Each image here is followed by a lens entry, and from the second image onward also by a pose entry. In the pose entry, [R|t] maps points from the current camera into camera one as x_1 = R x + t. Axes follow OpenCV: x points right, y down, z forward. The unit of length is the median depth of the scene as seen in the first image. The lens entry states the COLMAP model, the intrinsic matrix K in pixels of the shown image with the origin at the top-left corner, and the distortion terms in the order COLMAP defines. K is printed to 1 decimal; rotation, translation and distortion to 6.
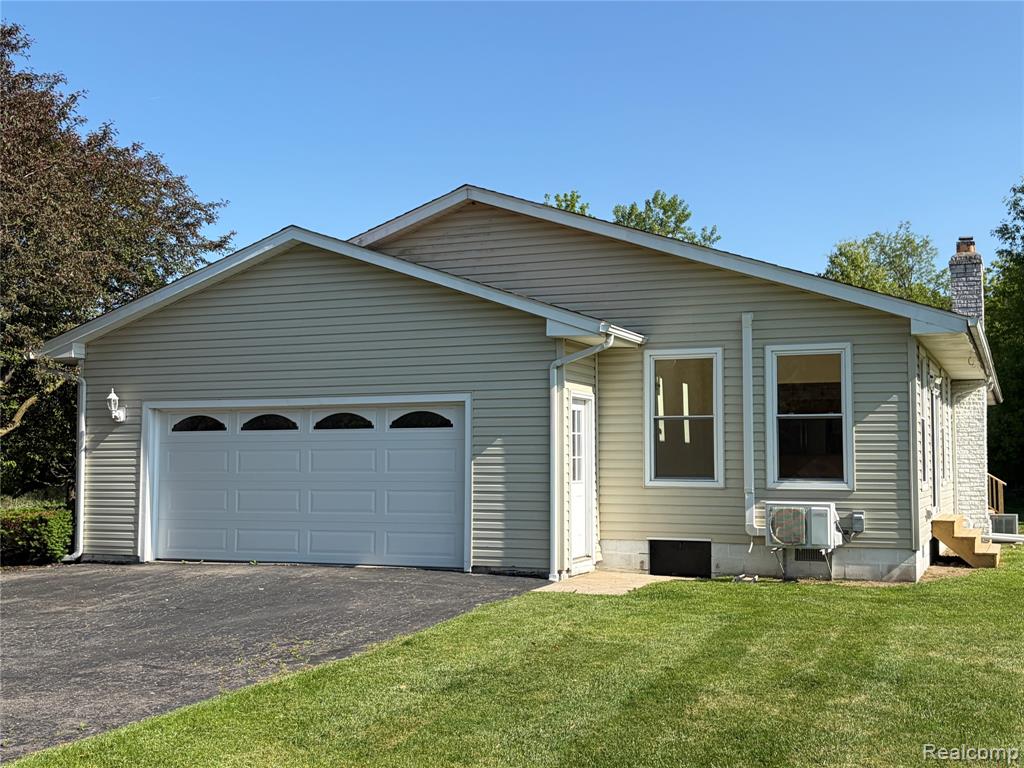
lens RADIAL K [[1193.7, 0, 511.5], [0, 1193.7, 383.9], [0, 0, 1]] dist [0.022219, 0.000000]
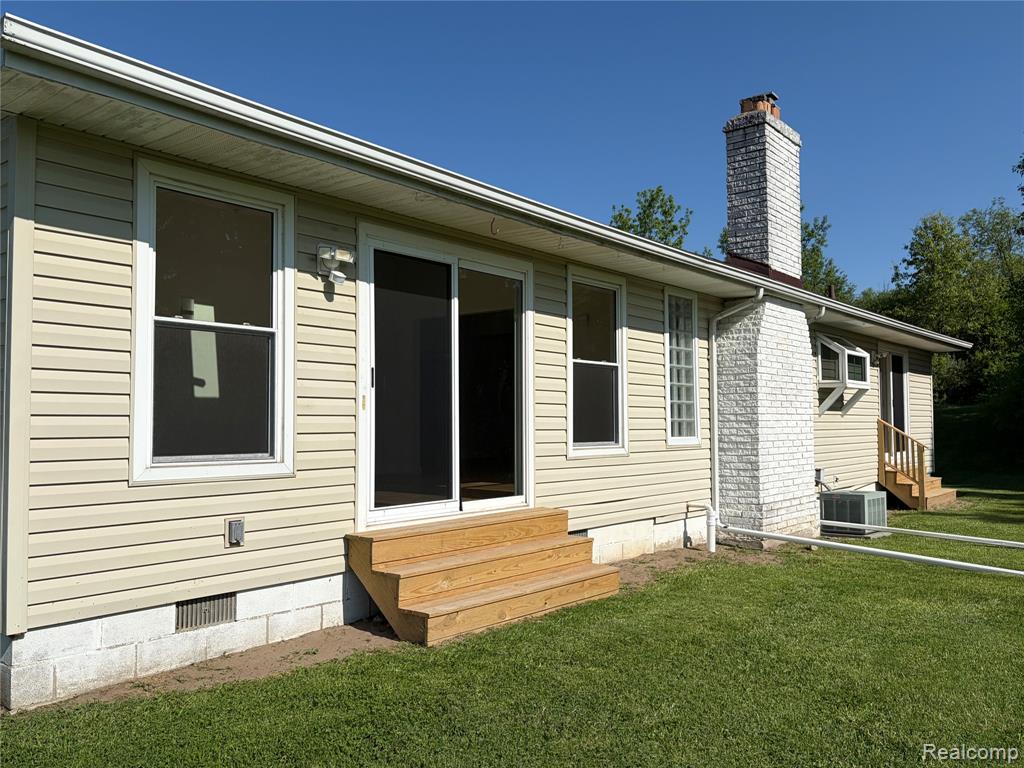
lens RADIAL K [[842.9, 0, 512.9], [0, 842.9, 384.3], [0, 0, 1]] dist [-0.010265, -0.014737]
pose [[0.961200, -0.018617, -0.275225, 0.387724], [0.024426, 0.999545, 0.017692, 0.034286], [0.274770, -0.023729, 0.961217, 0.510343]]
